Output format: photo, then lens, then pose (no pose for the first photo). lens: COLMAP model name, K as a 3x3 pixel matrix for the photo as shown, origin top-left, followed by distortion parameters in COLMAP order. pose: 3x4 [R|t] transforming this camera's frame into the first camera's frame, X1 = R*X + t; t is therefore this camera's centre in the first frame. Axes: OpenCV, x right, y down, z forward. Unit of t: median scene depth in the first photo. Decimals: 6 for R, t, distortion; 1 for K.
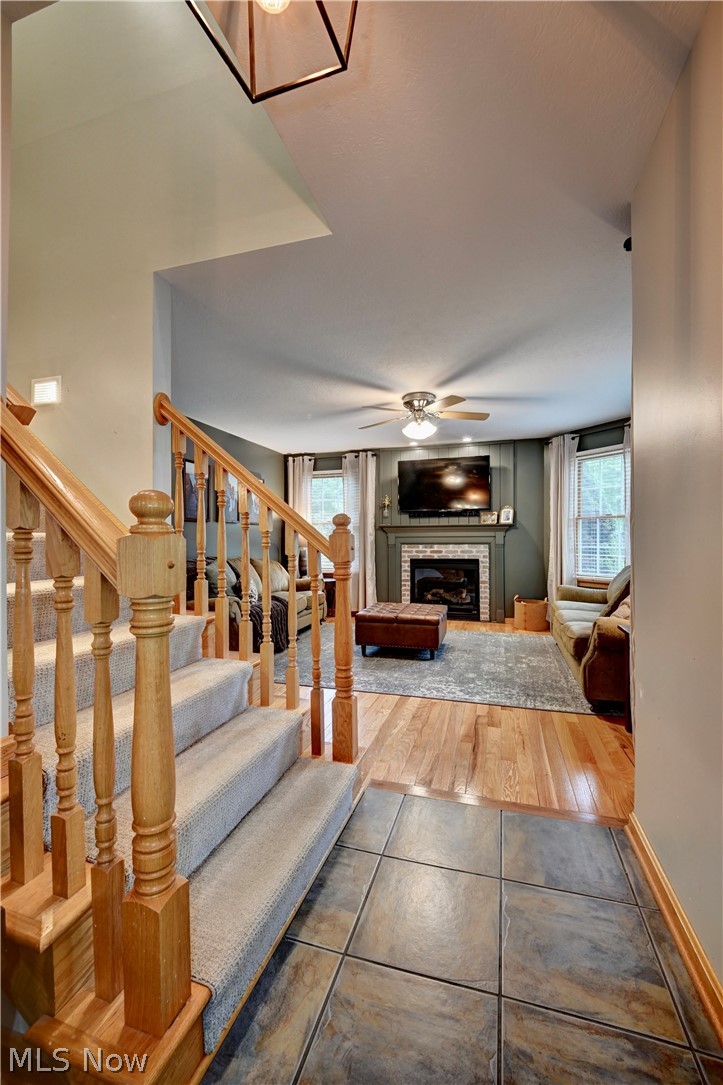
lens RADIAL K [[445.9, 0, 356.5], [0, 445.9, 540.5], [0, 0, 1]] dist [-0.002643, -0.002474]
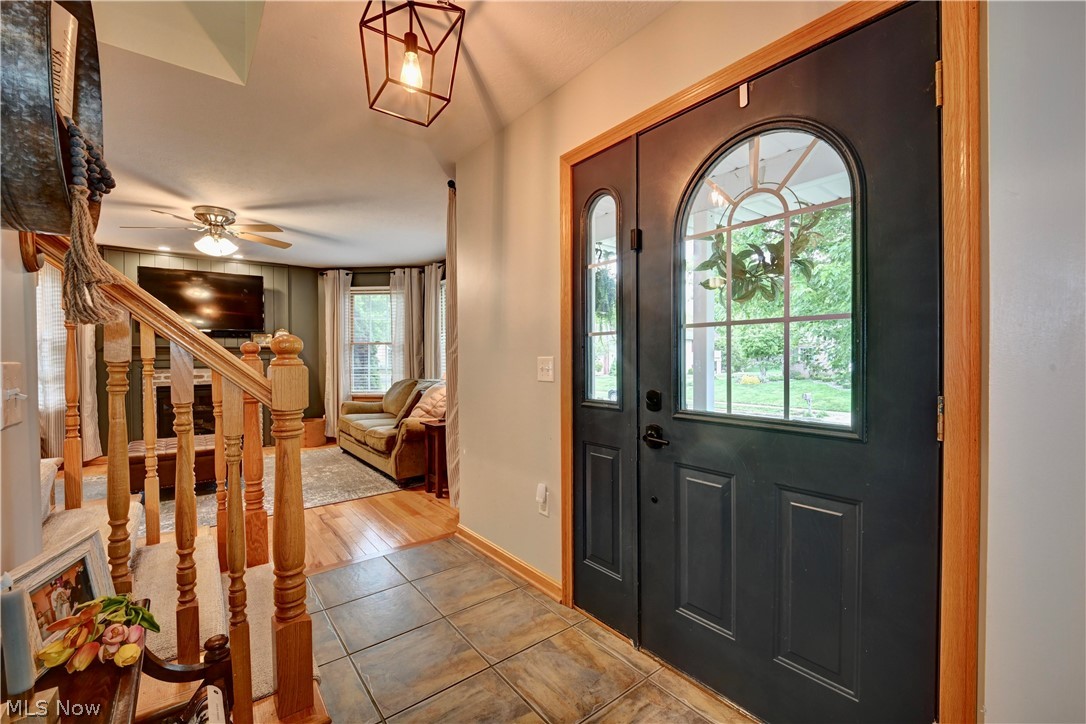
lens RADIAL K [[446.3, 0, 543.6], [0, 446.3, 357.5], [0, 0, 1]] dist [-0.002643, -0.002474]
pose [[0.564134, 0.001069, 0.825682, -0.219969], [0.005993, 0.999968, -0.005389, -0.004868], [-0.825661, 0.007988, 0.564110, -0.086401]]
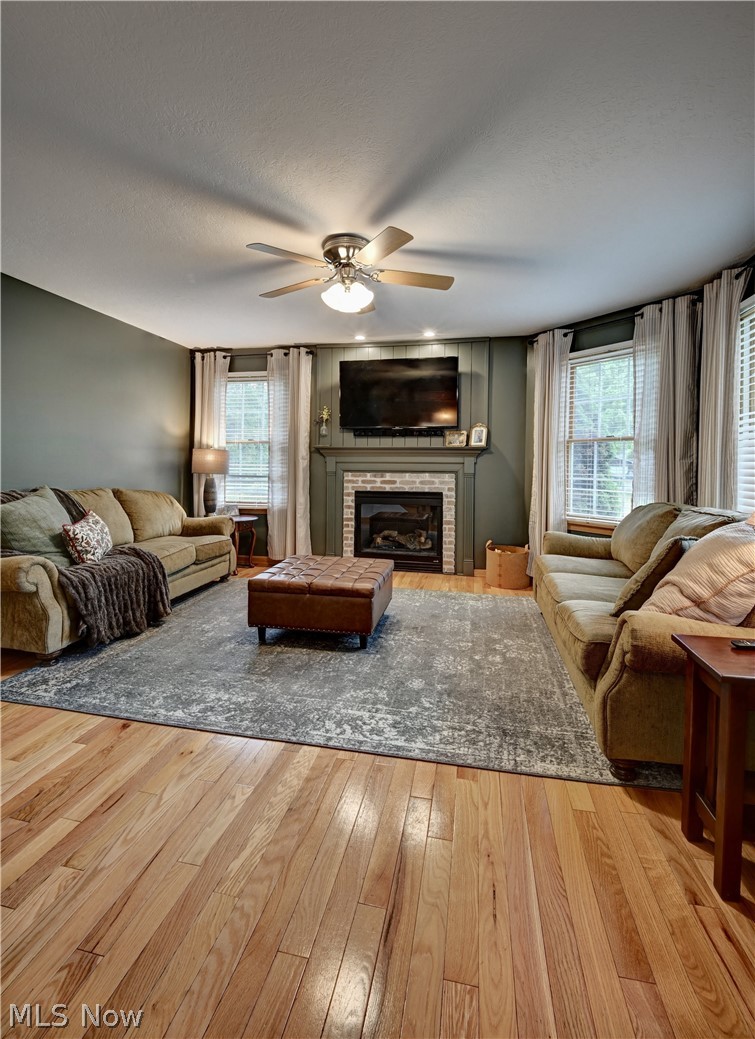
lens RADIAL K [[476.6, 0, 375.8], [0, 476.6, 473.6], [0, 0, 1]] dist [-0.007375, -0.003543]
pose [[0.994195, 0.011979, 0.106925, 0.100506], [-0.013685, 0.999790, 0.015233, -0.002286], [-0.106720, -0.016608, 0.994150, 0.276565]]
